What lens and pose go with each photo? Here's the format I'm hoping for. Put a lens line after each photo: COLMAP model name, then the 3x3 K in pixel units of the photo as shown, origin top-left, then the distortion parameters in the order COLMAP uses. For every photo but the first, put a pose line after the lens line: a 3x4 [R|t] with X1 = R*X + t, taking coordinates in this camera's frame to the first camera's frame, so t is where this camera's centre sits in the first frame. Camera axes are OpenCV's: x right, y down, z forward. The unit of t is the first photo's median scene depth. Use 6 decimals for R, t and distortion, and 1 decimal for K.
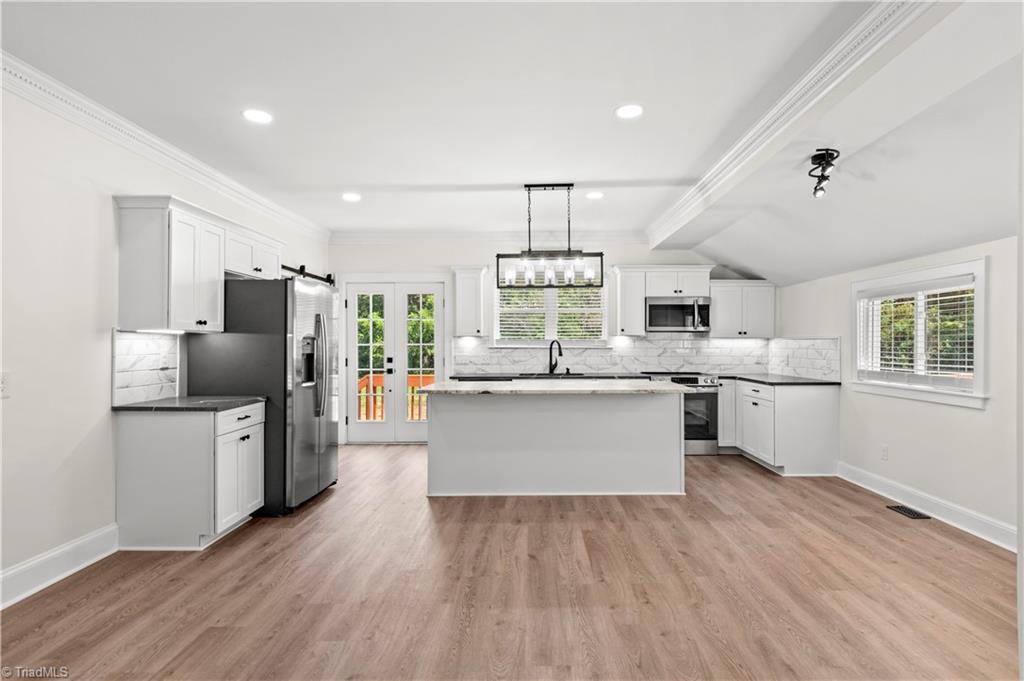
lens RADIAL K [[553.5, 0, 536.5], [0, 553.5, 341.5], [0, 0, 1]] dist [0.005890, -0.006840]
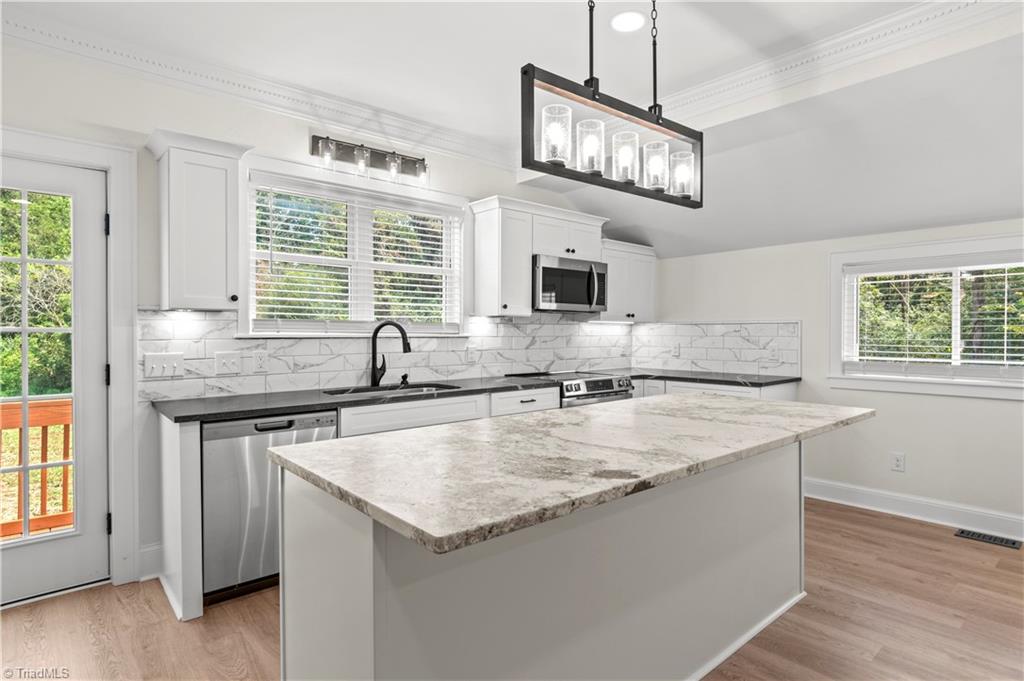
lens RADIAL K [[553.5, 0, 540.8], [0, 553.5, 334.2], [0, 0, 1]] dist [0.005890, -0.006840]
pose [[0.736478, -0.003910, 0.676450, -0.307463], [-0.002343, 0.999963, 0.008332, 0.006214], [-0.676458, -0.007721, 0.736441, 0.751726]]
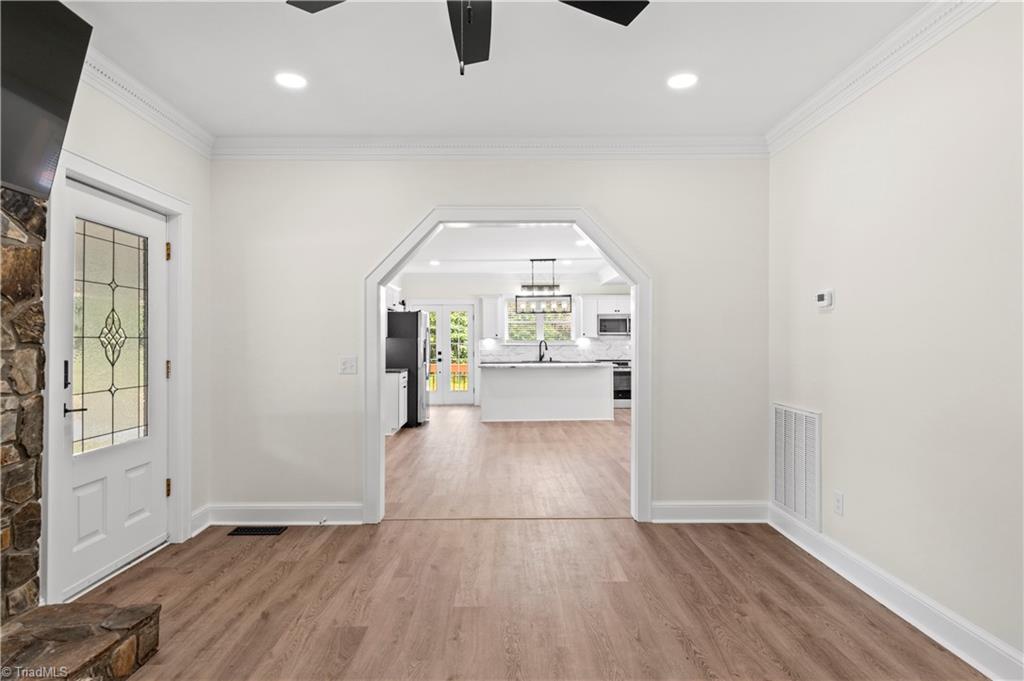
lens RADIAL K [[553.5, 0, 522.2], [0, 553.5, 338.7], [0, 0, 1]] dist [0.005890, -0.006840]
pose [[0.999716, -0.003651, 0.023537, -0.095504], [0.003738, 0.999986, -0.003657, -0.002062], [-0.023524, 0.003744, 0.999716, -0.910298]]
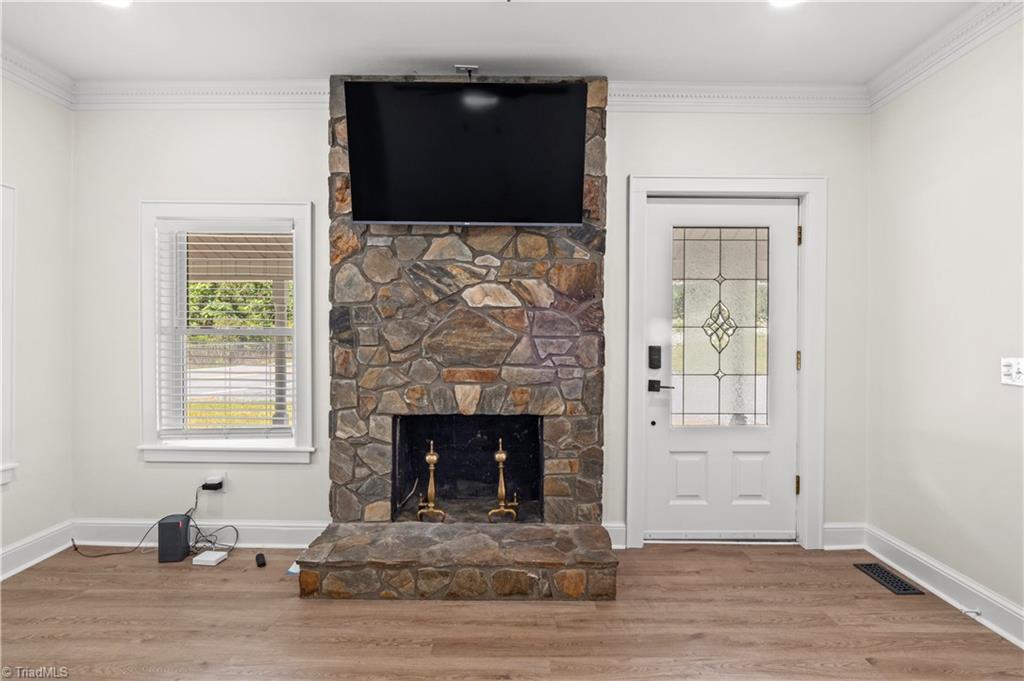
lens RADIAL K [[553.5, 0, 518.6], [0, 553.5, 339.6], [0, 0, 1]] dist [0.005890, -0.006840]
pose [[0.003892, 0.009026, -0.999952, 0.145324], [-0.002675, 0.999956, 0.009016, 0.002393], [0.999989, 0.002640, 0.003916, -0.521288]]
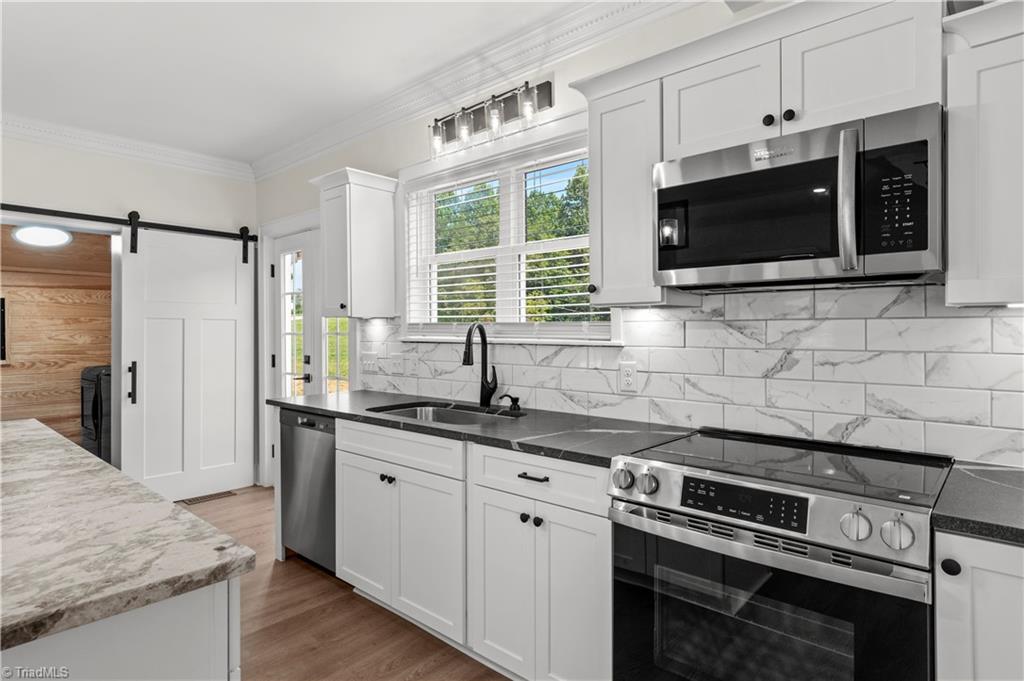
lens RADIAL K [[553.5, 0, 537.7], [0, 553.5, 333.5], [0, 0, 1]] dist [0.005890, -0.006840]
pose [[0.768349, 0.001086, -0.640030, 0.462117], [0.002833, 0.999983, 0.005098, 0.004003], [0.640025, -0.005731, 0.768333, 1.046100]]
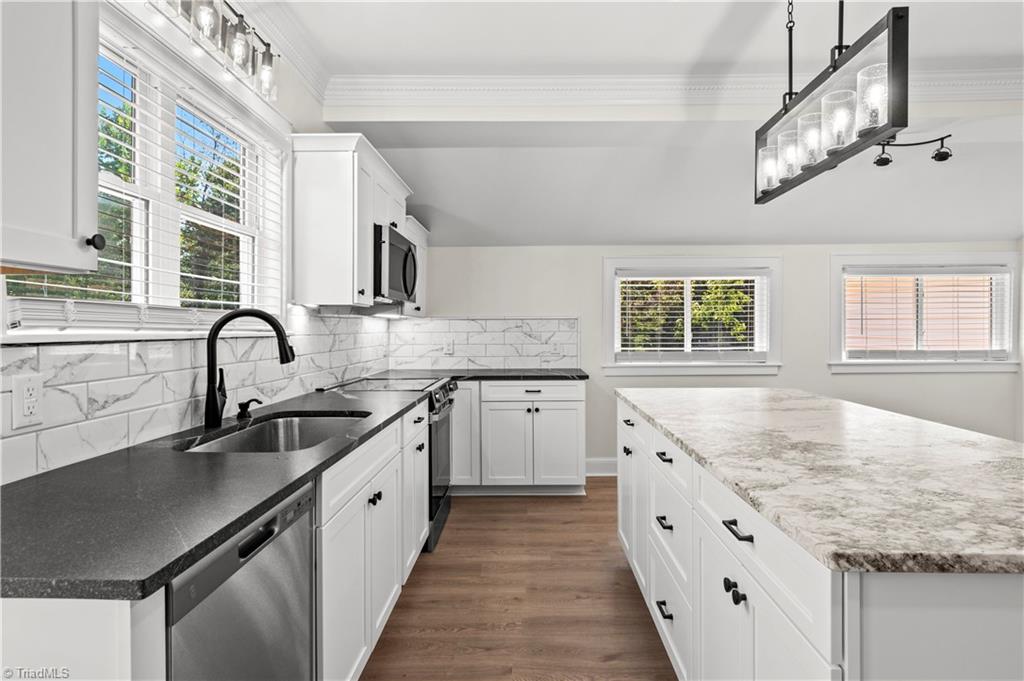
lens RADIAL K [[553.5, 0, 513.2], [0, 553.5, 329.9], [0, 0, 1]] dist [0.005890, -0.006840]
pose [[0.016445, -0.004462, 0.999855, -0.375723], [0.000786, 0.999990, 0.004450, 0.009492], [-0.999864, 0.000713, 0.016449, 1.232496]]
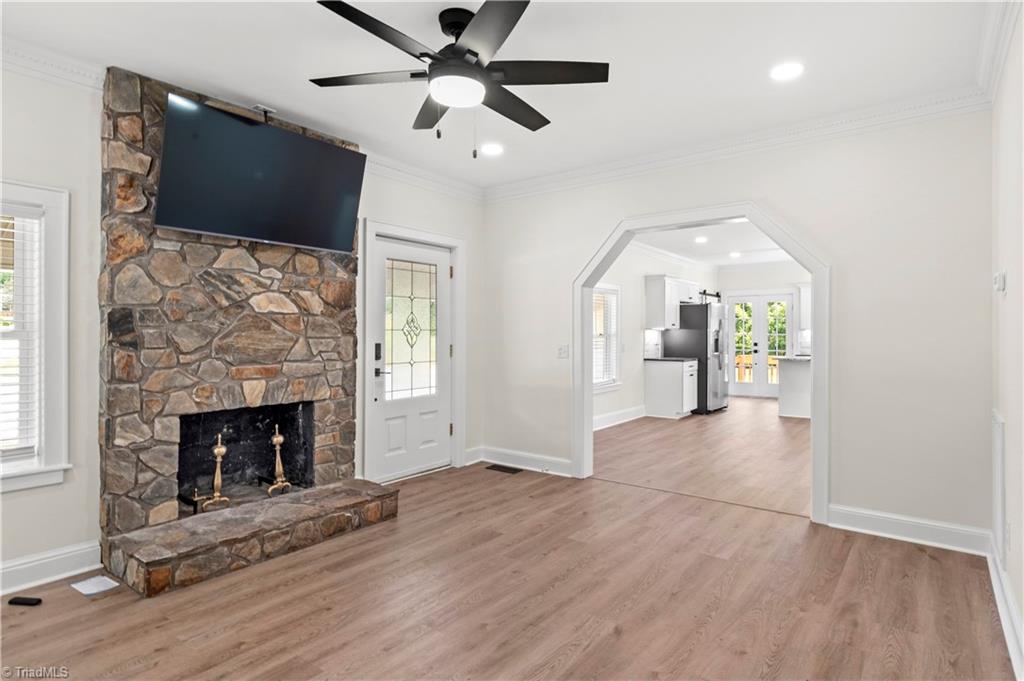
lens RADIAL K [[553.5, 0, 543.8], [0, 553.5, 333.1], [0, 0, 1]] dist [0.005890, -0.006840]
pose [[0.813707, 0.000319, -0.581275, 0.241724], [0.000666, 0.999999, 0.001481, -0.002633], [0.581275, -0.001592, 0.813706, -0.954045]]
